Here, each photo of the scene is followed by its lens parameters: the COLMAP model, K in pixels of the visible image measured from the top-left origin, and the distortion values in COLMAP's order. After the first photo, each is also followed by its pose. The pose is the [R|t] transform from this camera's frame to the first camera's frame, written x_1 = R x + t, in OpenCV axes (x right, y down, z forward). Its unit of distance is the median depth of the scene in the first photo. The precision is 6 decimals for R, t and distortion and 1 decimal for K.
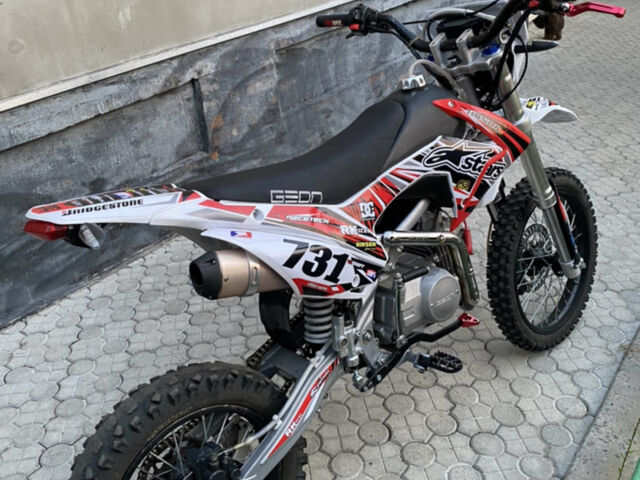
lens RADIAL K [[657.8, 0, 318.4], [0, 657.8, 240.6], [0, 0, 1]] dist [0.049390, 0.000000]
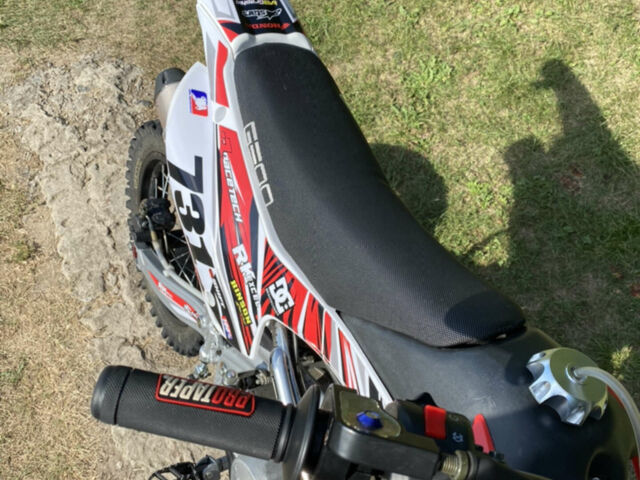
lens RADIAL K [[657.8, 0, 321.2], [0, 657.8, 238.3], [0, 0, 1]] dist [0.049390, 0.000000]
pose [[-0.232460, 0.785643, -0.573348, 0.375196], [-0.575314, 0.364234, 0.732357, -0.535289], [0.784204, 0.500099, 0.367322, 0.784422]]
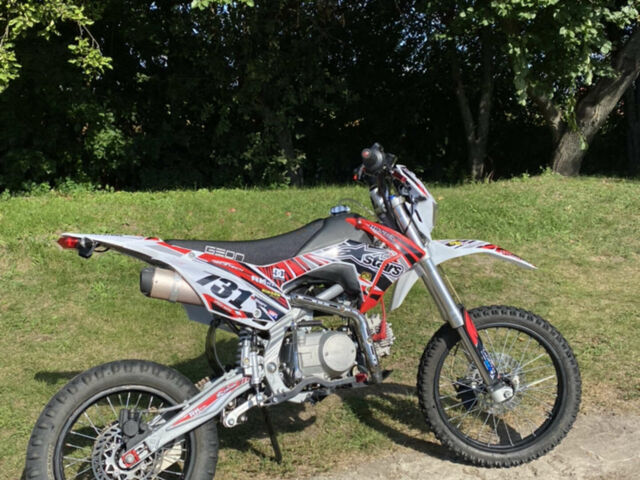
lens RADIAL K [[657.8, 0, 323.7], [0, 657.8, 237.7], [0, 0, 1]] dist [0.049390, 0.000000]
pose [[0.952122, 0.008881, -0.305590, 0.623213], [-0.141718, 0.898514, -0.415437, 0.481573], [0.270888, 0.438854, 0.856754, -0.270131]]
